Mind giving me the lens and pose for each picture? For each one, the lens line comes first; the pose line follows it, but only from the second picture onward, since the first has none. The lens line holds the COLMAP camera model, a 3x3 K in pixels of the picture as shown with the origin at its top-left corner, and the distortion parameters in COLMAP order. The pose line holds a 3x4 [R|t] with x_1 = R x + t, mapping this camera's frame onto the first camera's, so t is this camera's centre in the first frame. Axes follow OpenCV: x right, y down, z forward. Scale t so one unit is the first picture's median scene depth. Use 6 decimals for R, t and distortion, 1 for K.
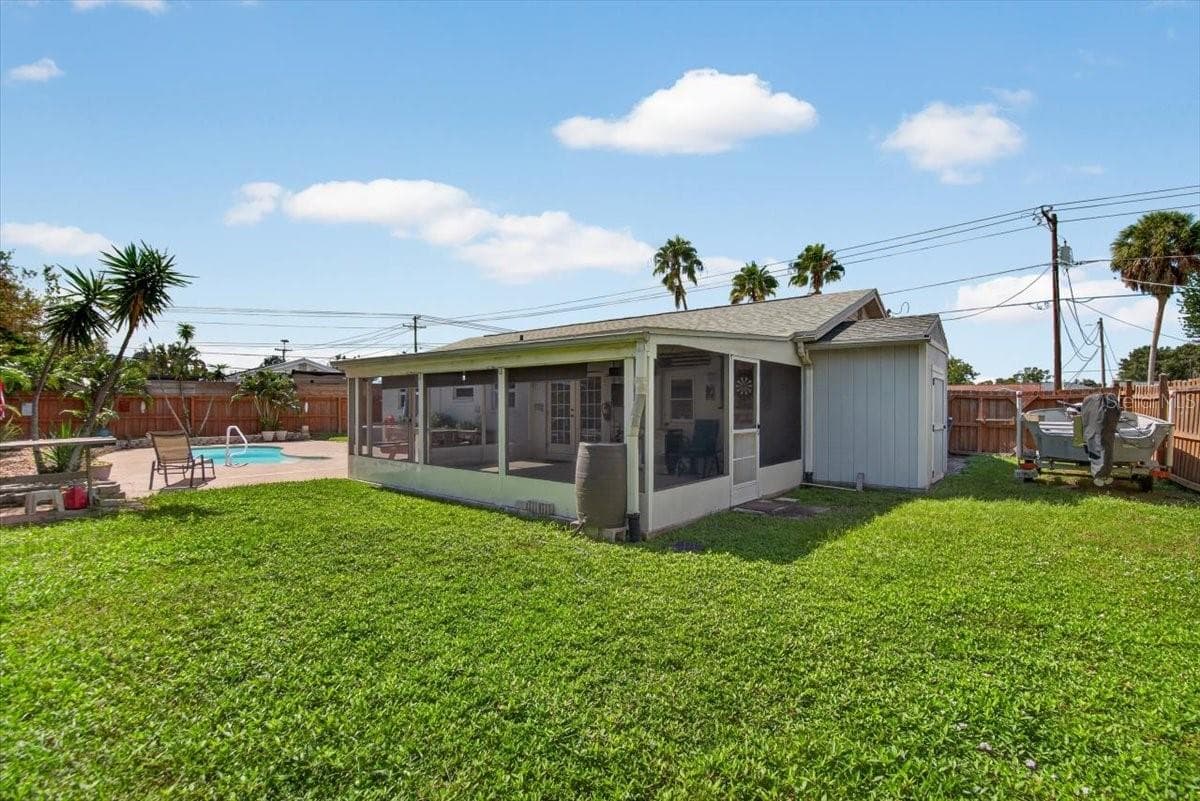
lens RADIAL K [[539.1, 0, 590.3], [0, 539.1, 405.3], [0, 0, 1]] dist [-0.039011, 0.007202]
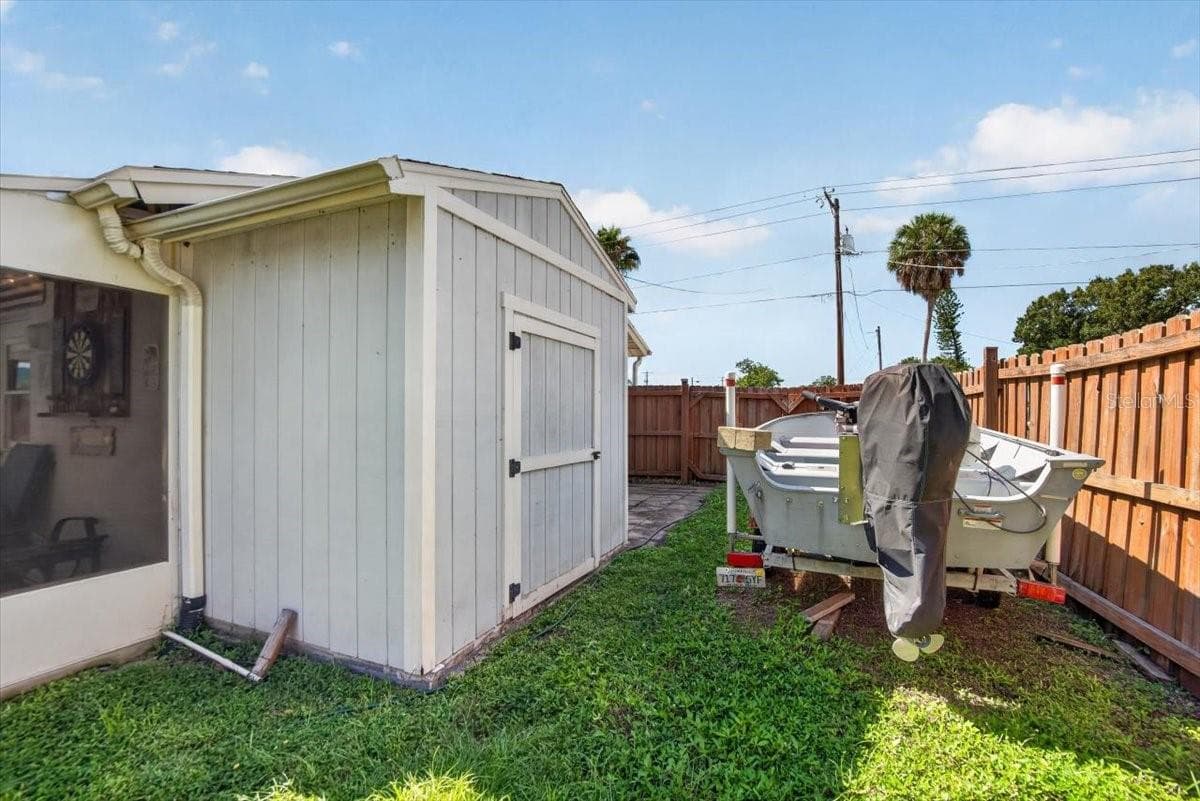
lens RADIAL K [[539.1, 0, 590.3], [0, 539.1, 405.3], [0, 0, 1]] dist [-0.039011, 0.007202]
pose [[0.961104, -0.001694, 0.276180, 0.372874], [0.004197, 0.999955, -0.008473, 0.002181], [-0.276153, 0.009303, 0.961069, 0.394659]]
